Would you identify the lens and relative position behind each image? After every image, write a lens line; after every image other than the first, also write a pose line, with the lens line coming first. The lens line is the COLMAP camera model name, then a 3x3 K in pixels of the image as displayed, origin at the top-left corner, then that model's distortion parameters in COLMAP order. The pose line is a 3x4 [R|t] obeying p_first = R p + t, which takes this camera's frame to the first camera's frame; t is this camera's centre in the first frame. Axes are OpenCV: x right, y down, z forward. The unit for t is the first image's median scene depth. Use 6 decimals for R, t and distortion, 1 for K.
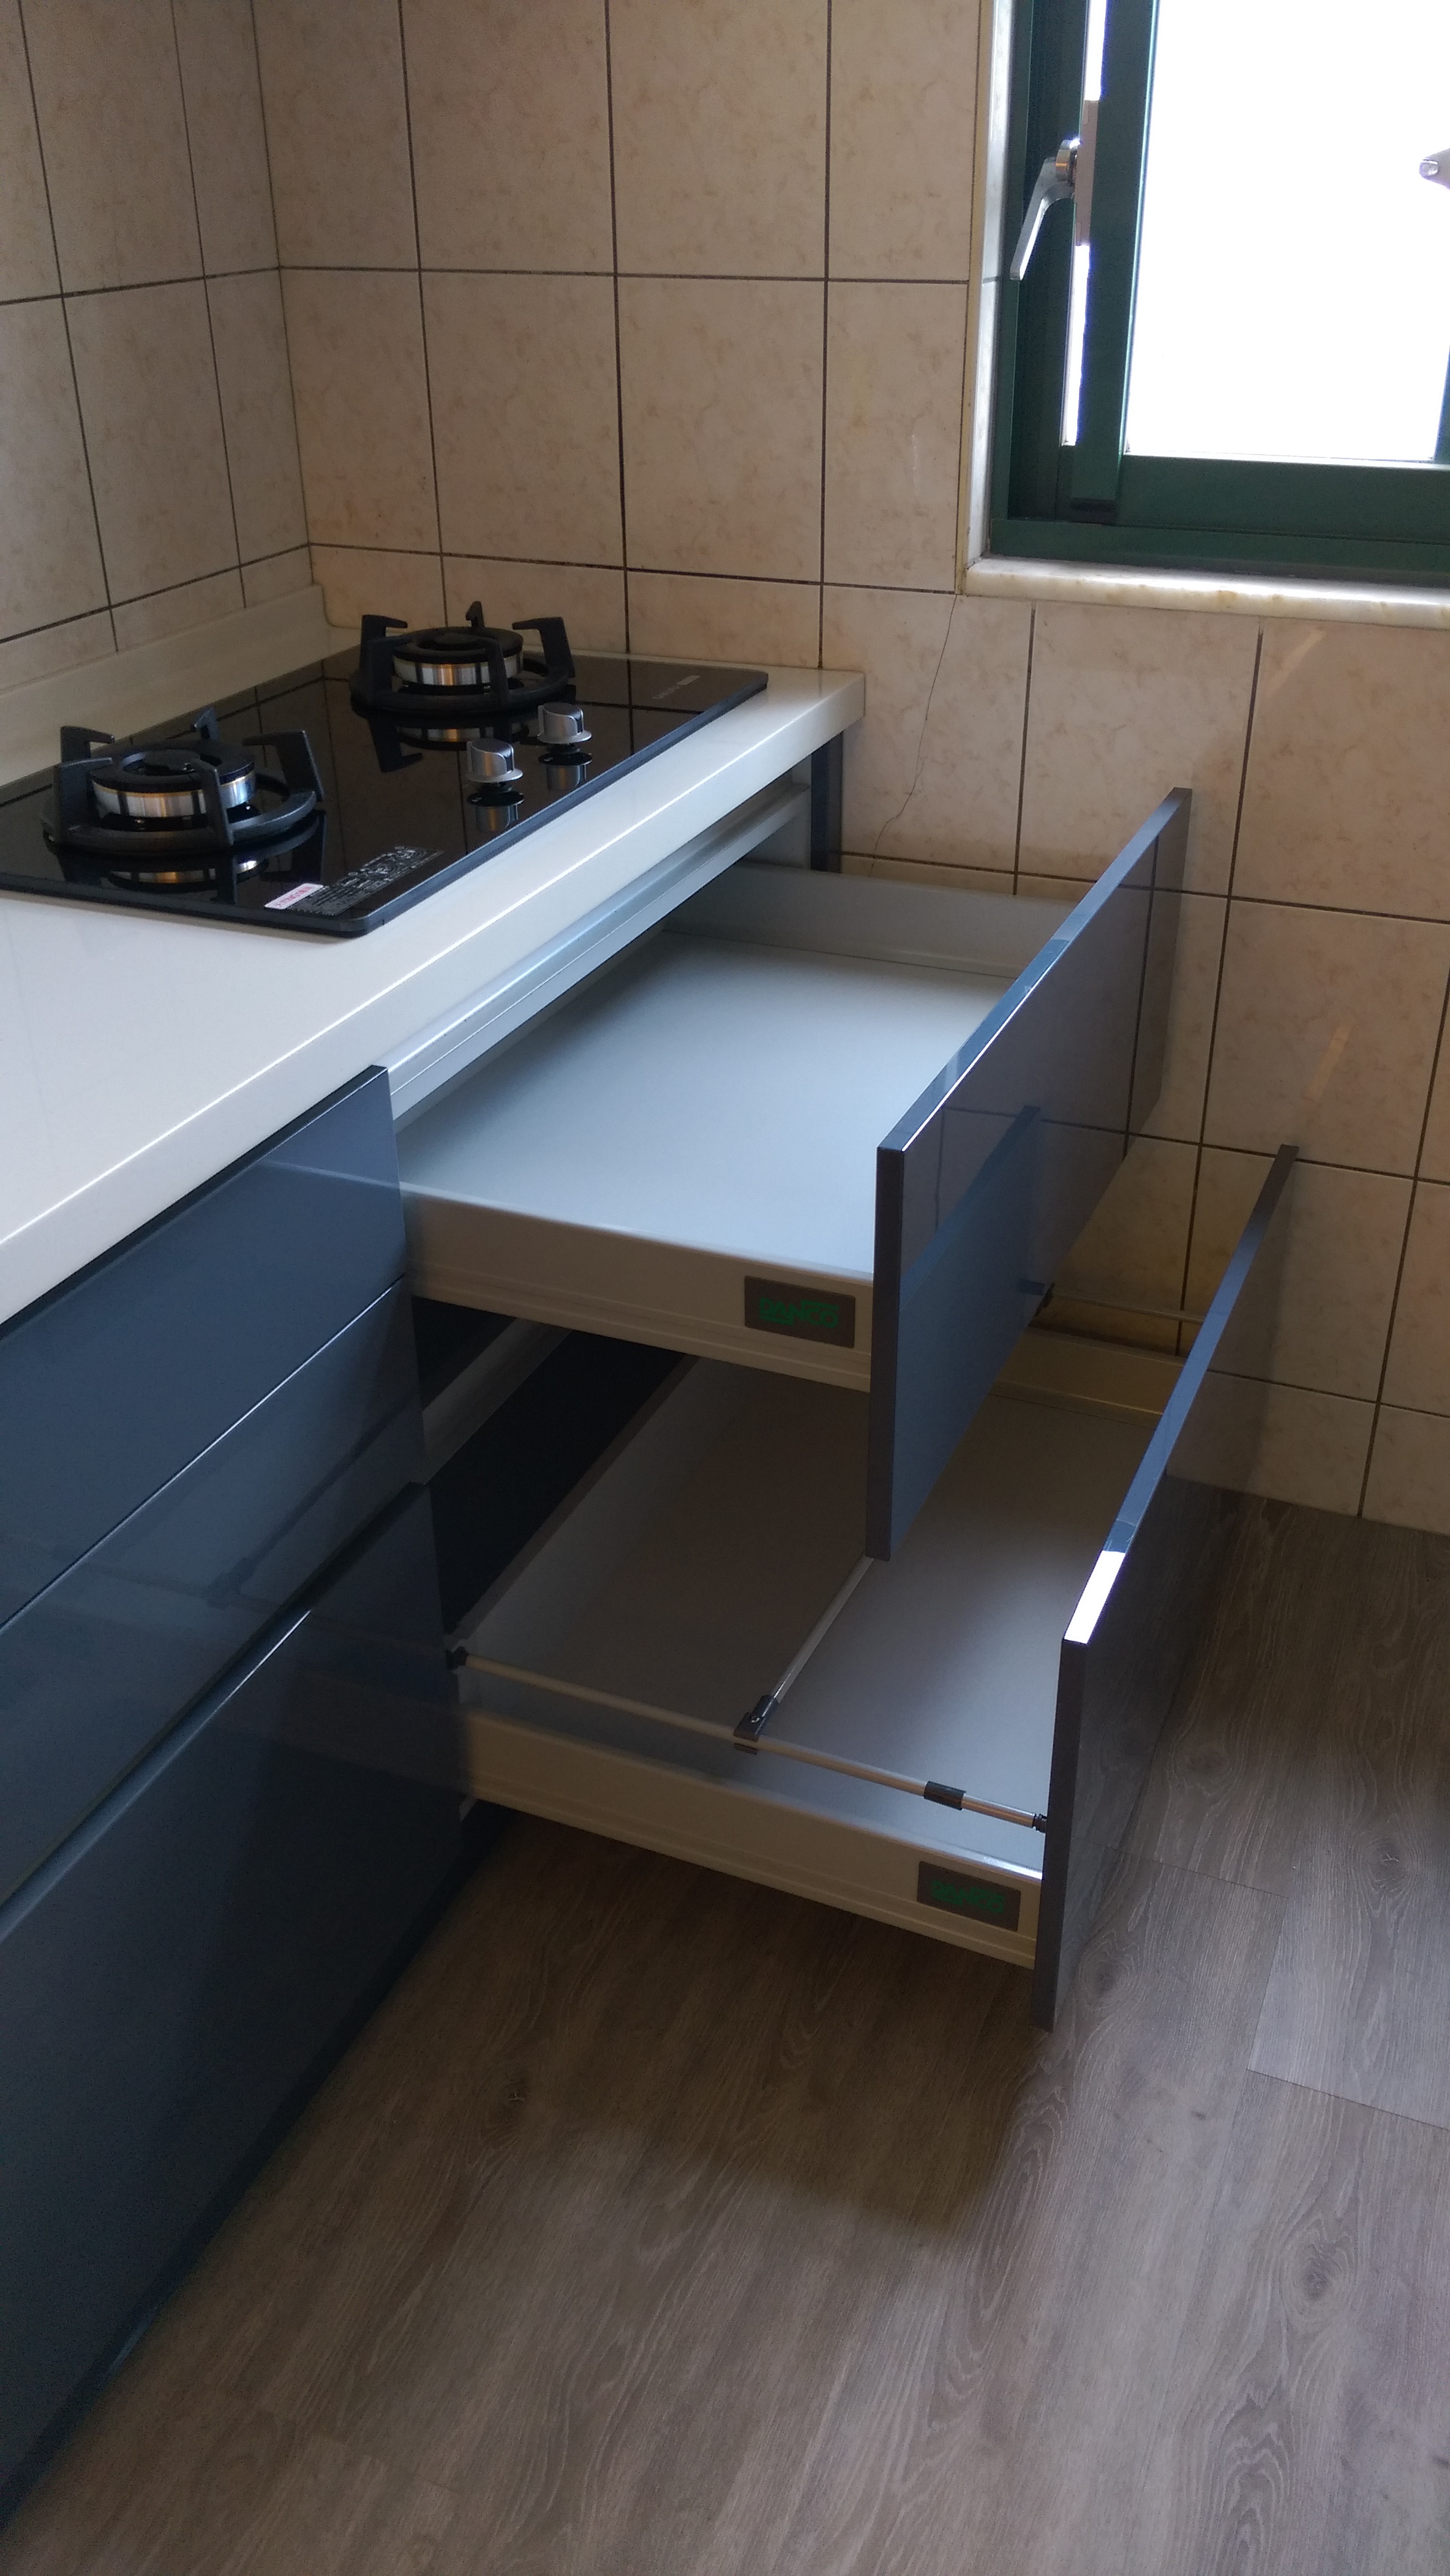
lens RADIAL K [[2079.7, 0, 725.0], [0, 2079.7, 1288.0], [0, 0, 1]] dist [0.113188, -0.189981]
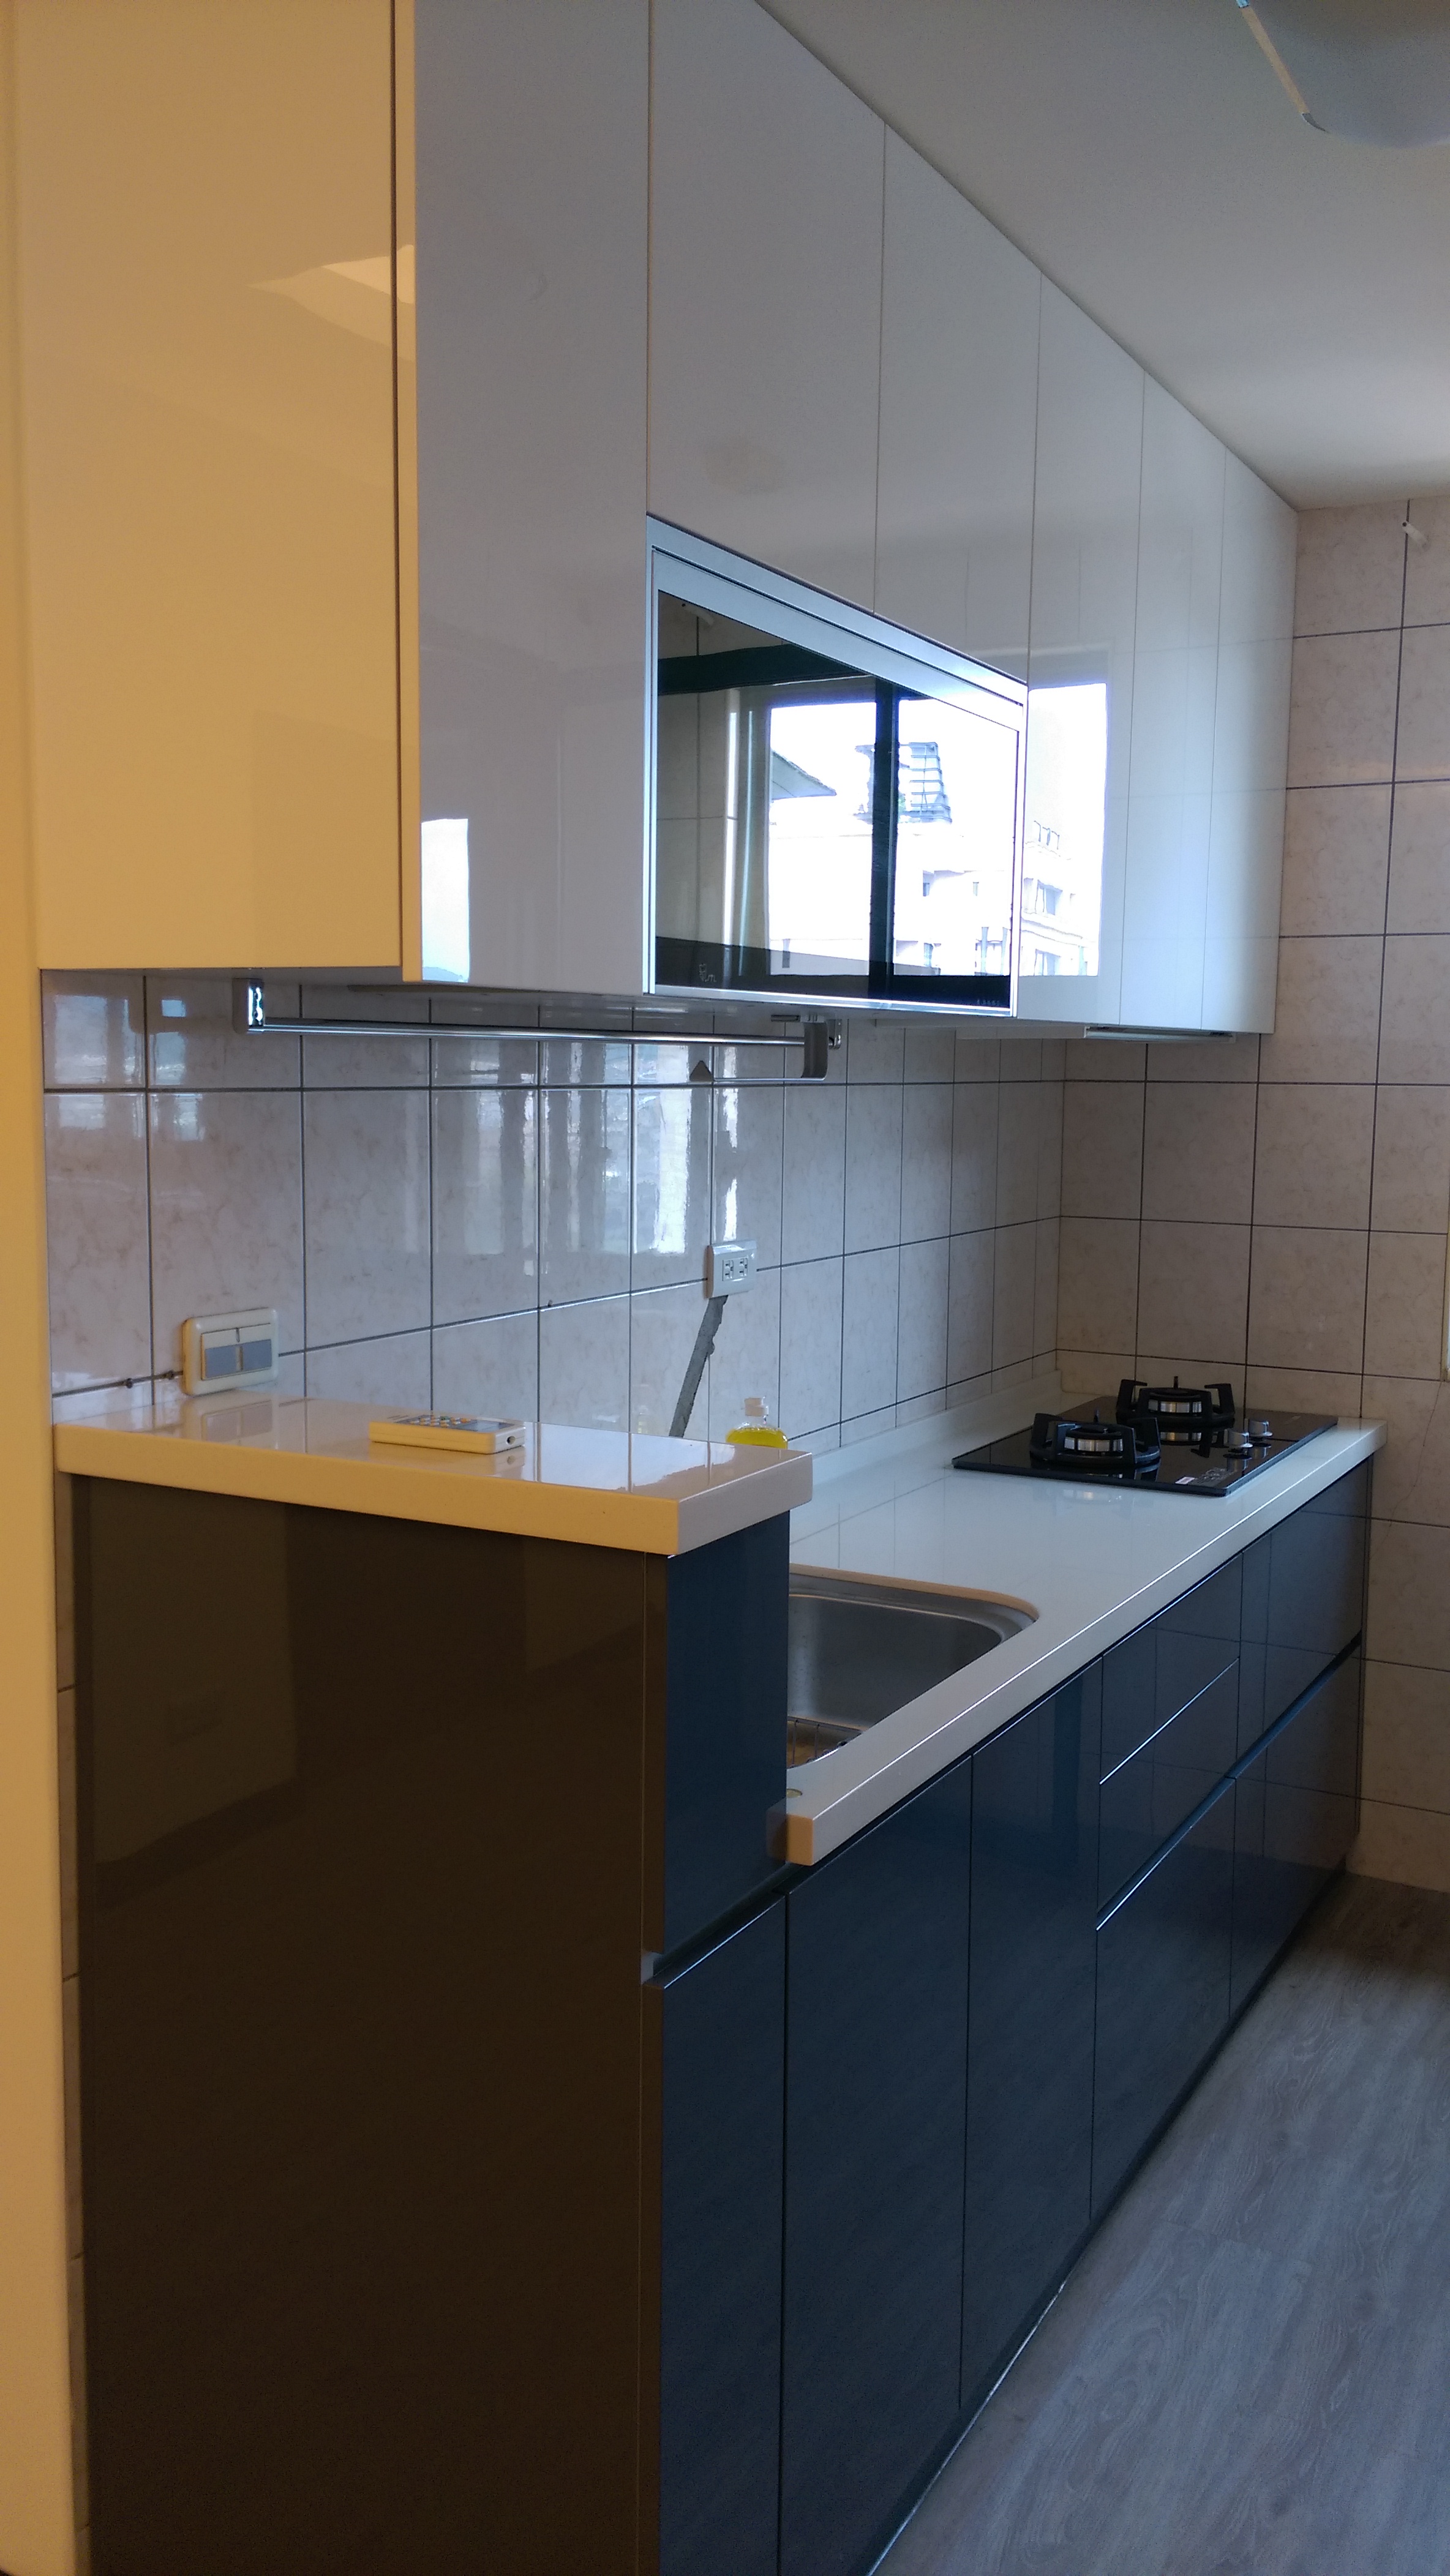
lens RADIAL K [[2089.5, 0, 729.6], [0, 2089.5, 1285.0], [0, 0, 1]] dist [0.109187, -0.176440]
pose [[0.994673, 0.034181, -0.097251, -0.356627], [-0.069829, 0.917412, -0.391764, 0.391080], [0.075828, 0.396468, 0.914912, -0.845604]]
